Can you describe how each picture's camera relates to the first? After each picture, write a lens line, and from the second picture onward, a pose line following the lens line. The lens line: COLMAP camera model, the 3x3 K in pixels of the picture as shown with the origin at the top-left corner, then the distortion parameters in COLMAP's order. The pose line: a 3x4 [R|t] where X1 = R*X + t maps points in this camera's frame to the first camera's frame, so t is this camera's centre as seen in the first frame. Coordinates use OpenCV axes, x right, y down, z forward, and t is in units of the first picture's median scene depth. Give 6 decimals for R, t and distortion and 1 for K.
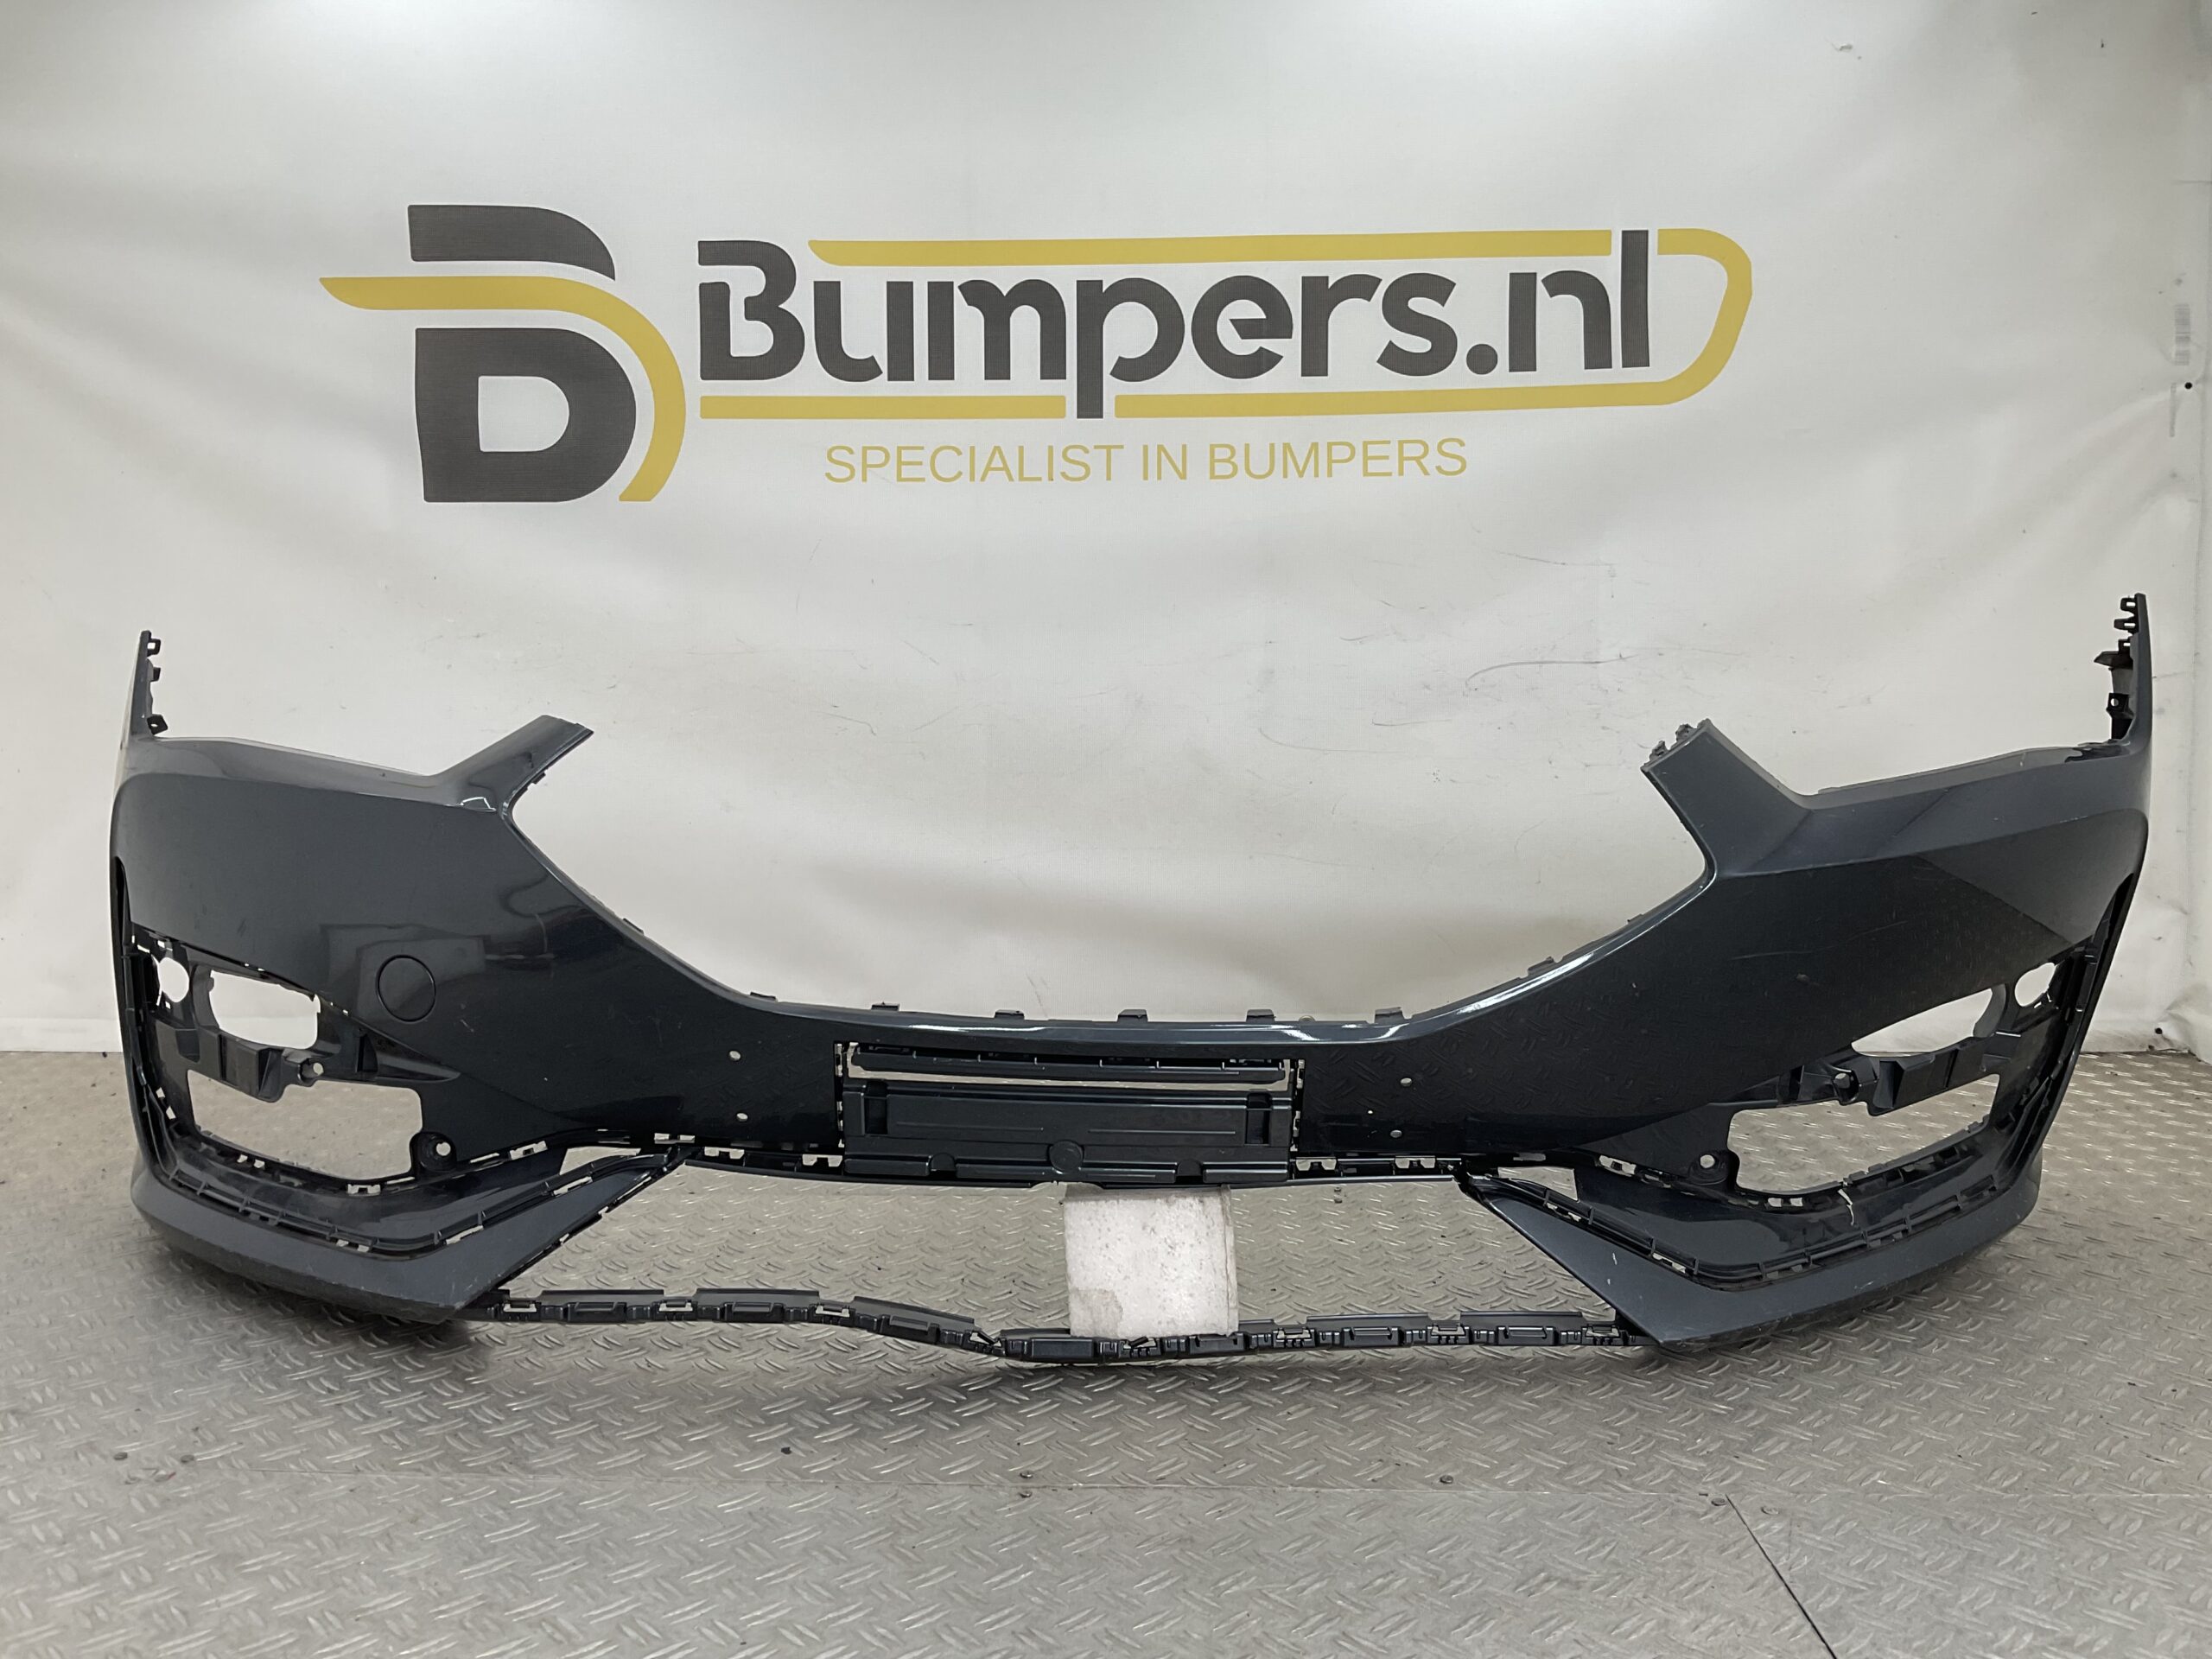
lens RADIAL K [[1839.3, 0, 1101.9], [0, 1839.3, 838.5], [0, 0, 1]] dist [0.139216, -0.310699]
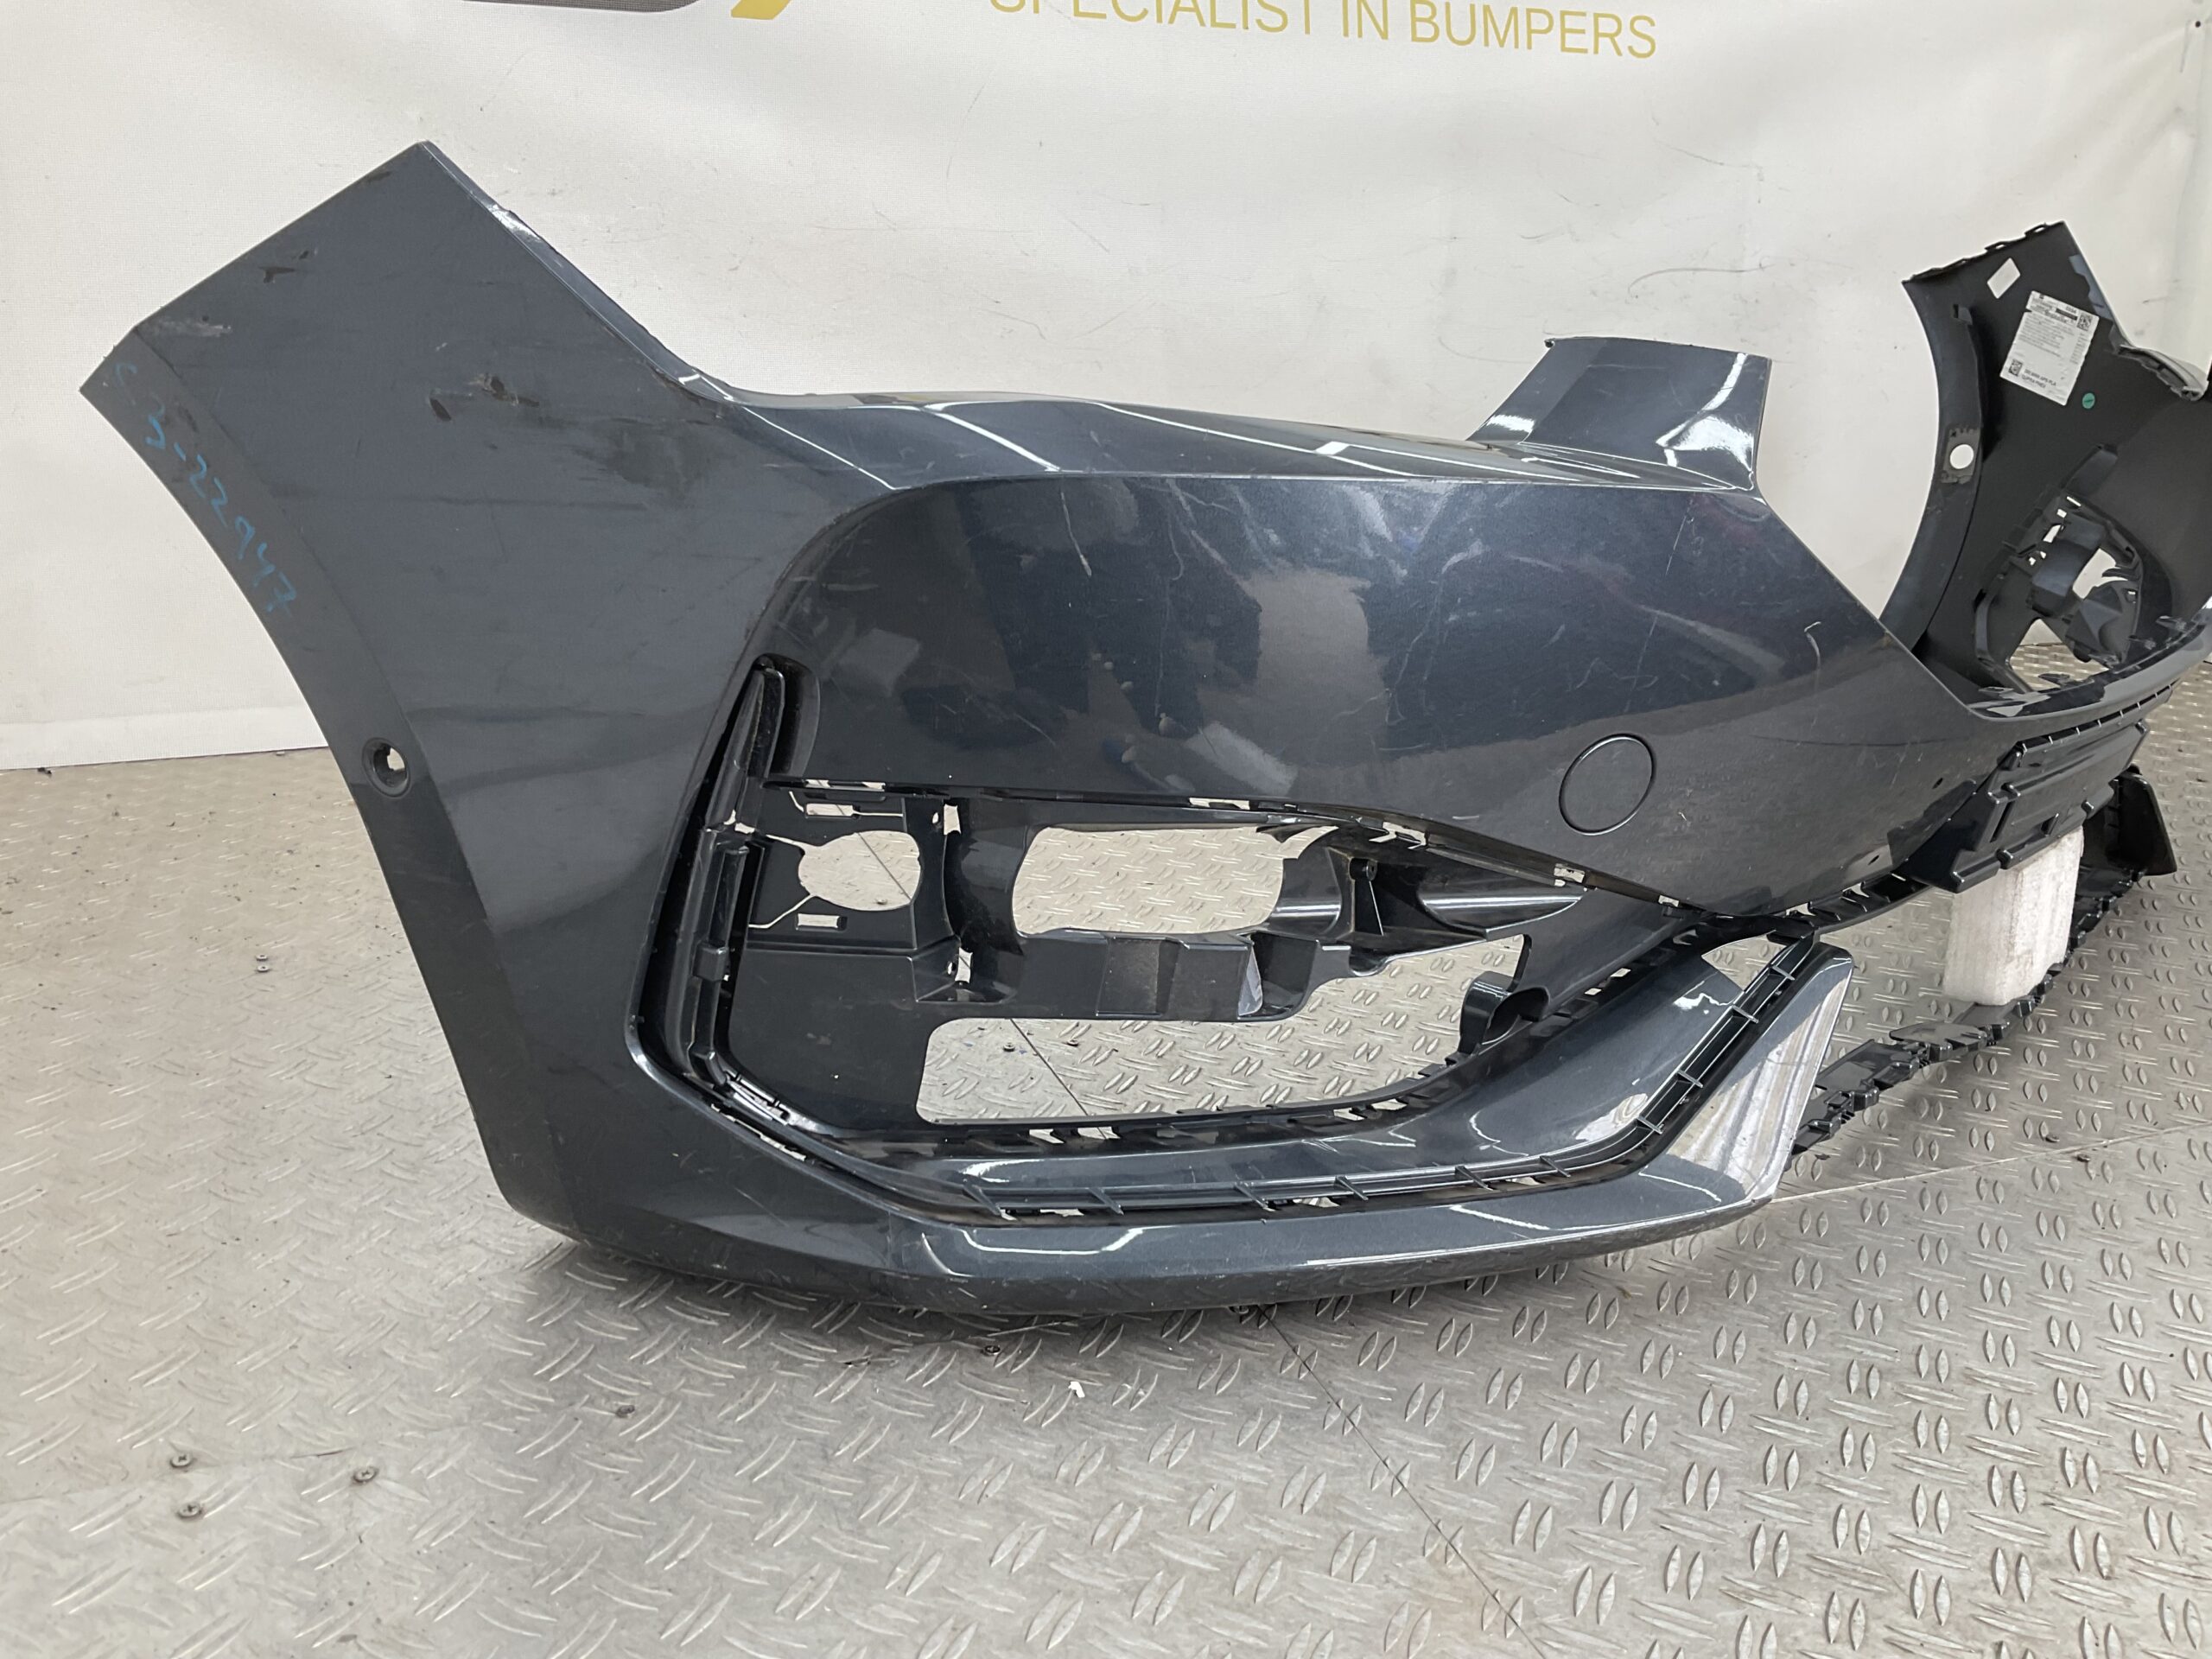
lens RADIAL K [[1856.3, 0, 1143.4], [0, 1856.3, 835.6], [0, 0, 1]] dist [0.060037, -0.116338]
pose [[0.922760, -0.083792, 0.376156, -0.426012], [0.005972, 0.979068, 0.203445, -0.005691], [-0.385330, -0.185485, 0.903945, 0.172386]]
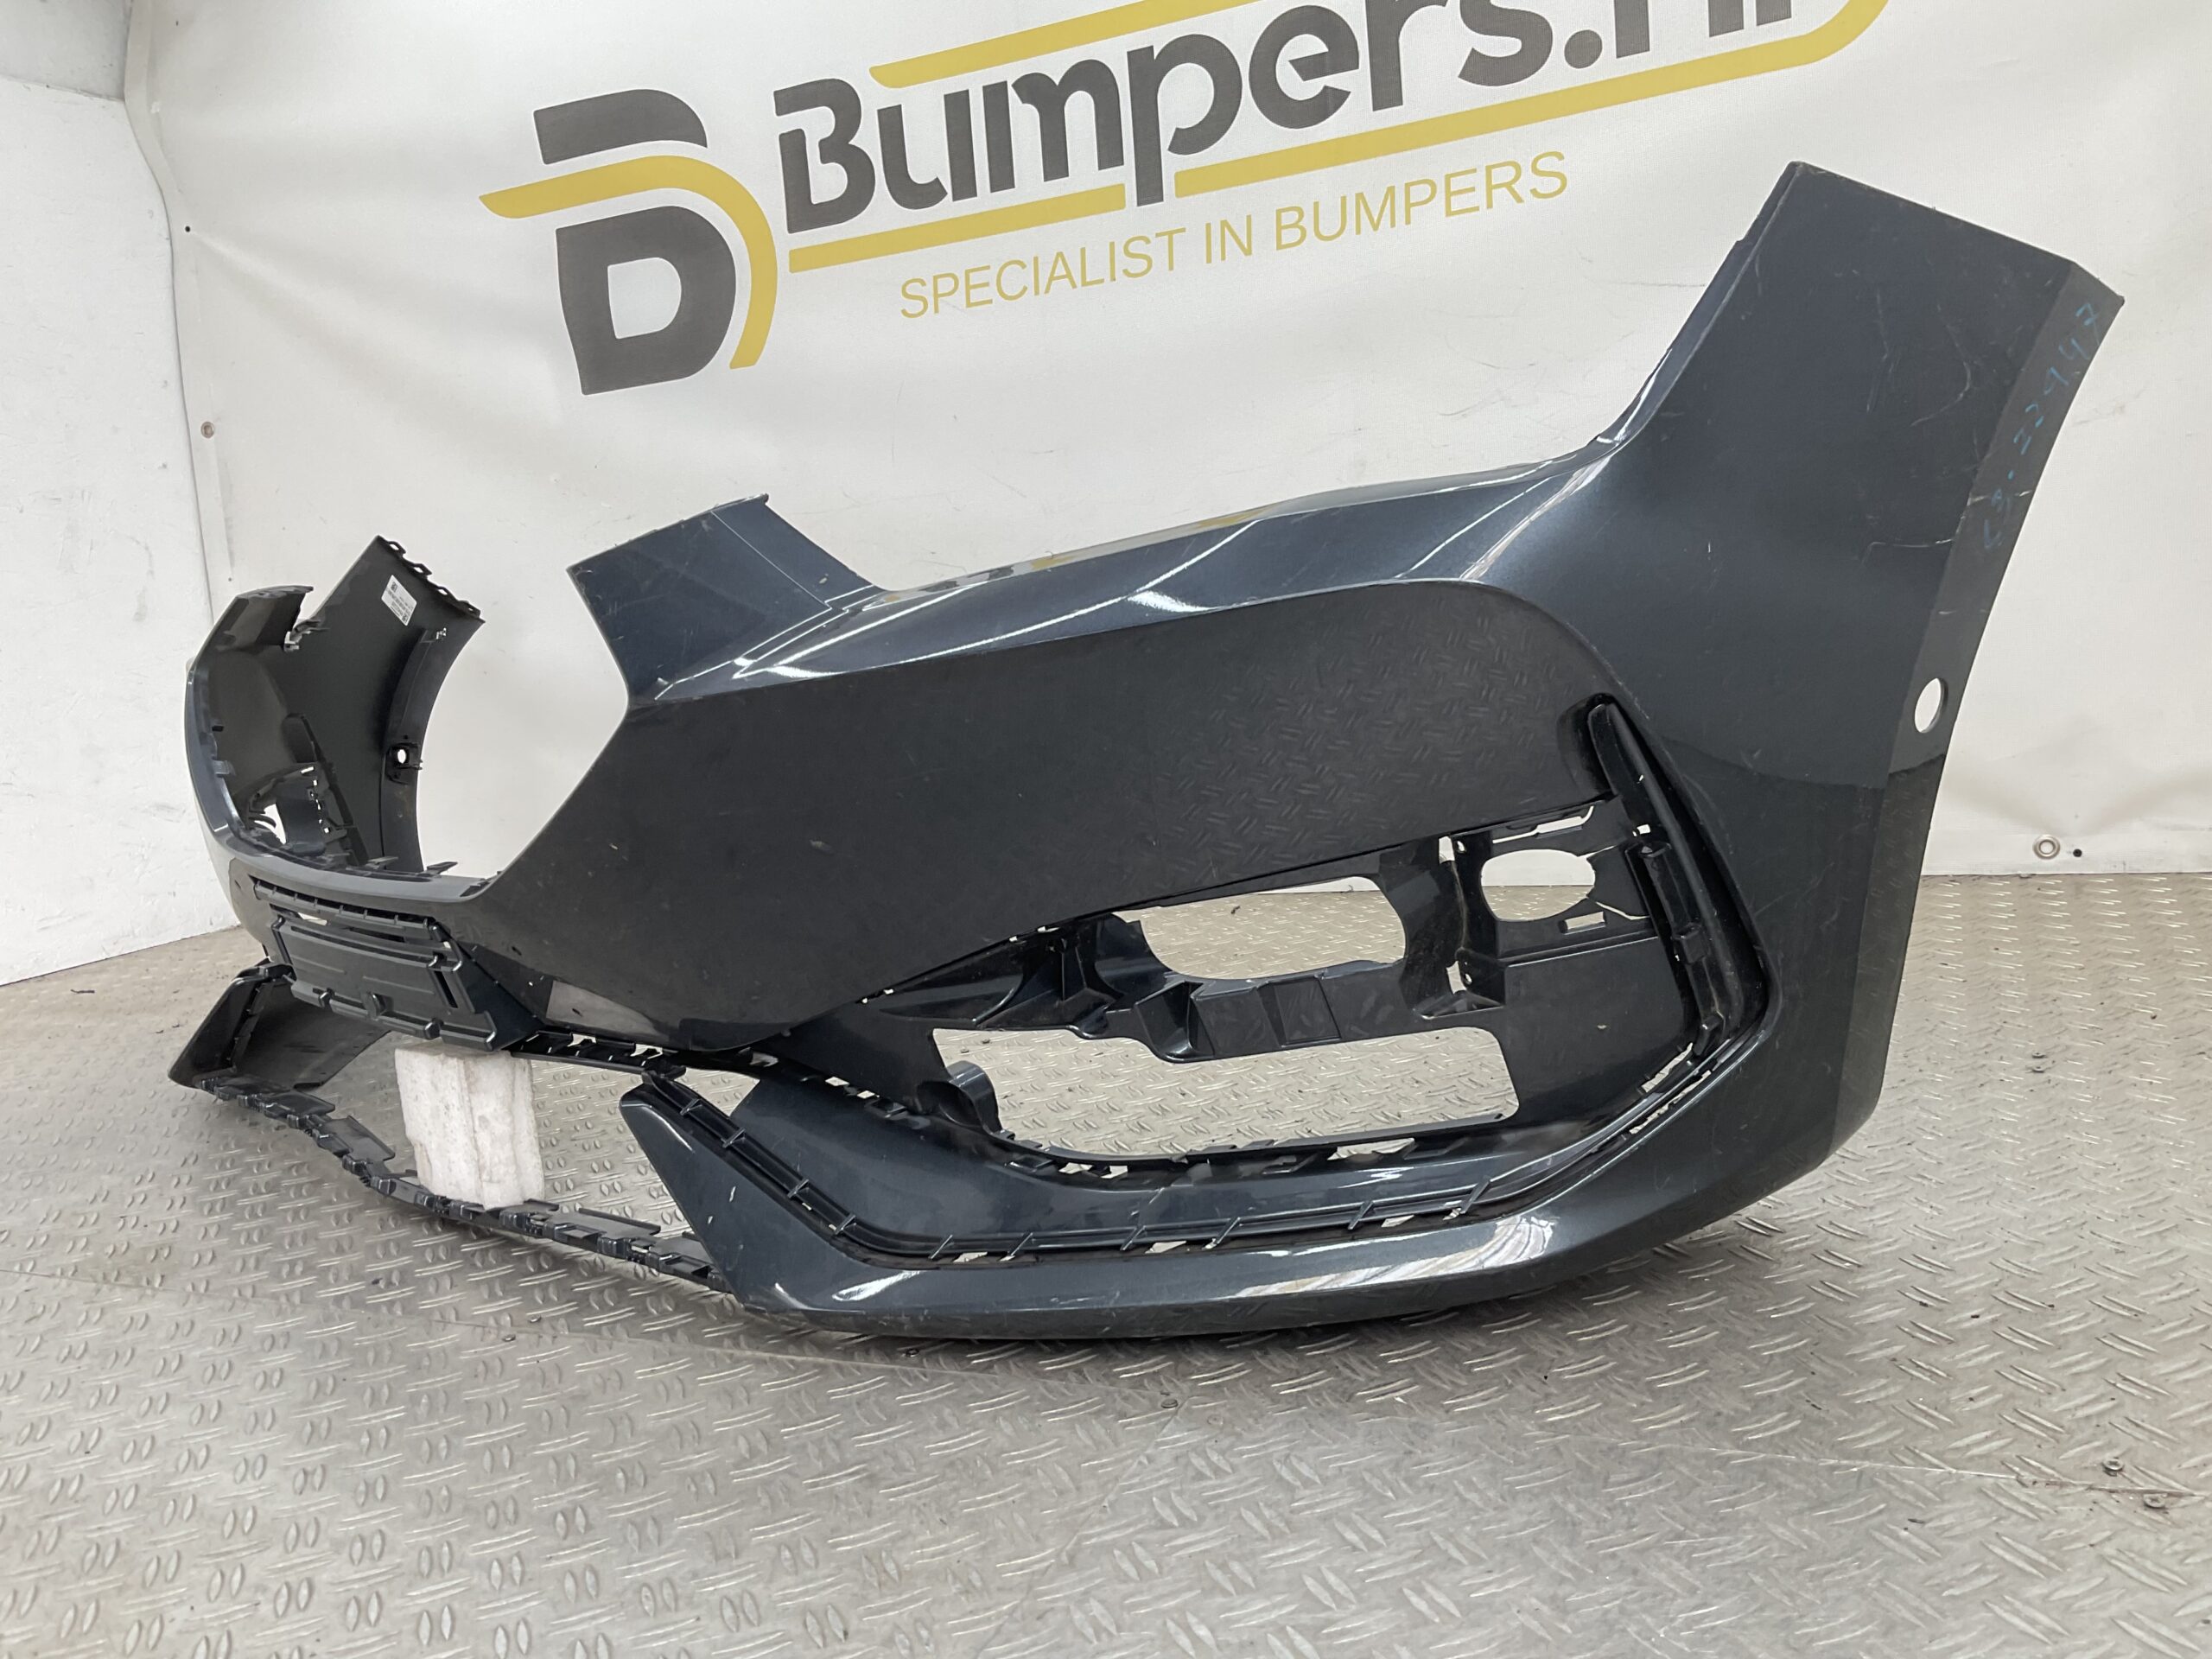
lens RADIAL K [[1839.3, 0, 1101.9], [0, 1839.3, 838.5], [0, 0, 1]] dist [0.139216, -0.310699]
pose [[0.915777, -0.036095, -0.400061, 0.326248], [0.062872, 0.996559, 0.054007, 0.032099], [0.396735, -0.074611, 0.914896, 0.133941]]
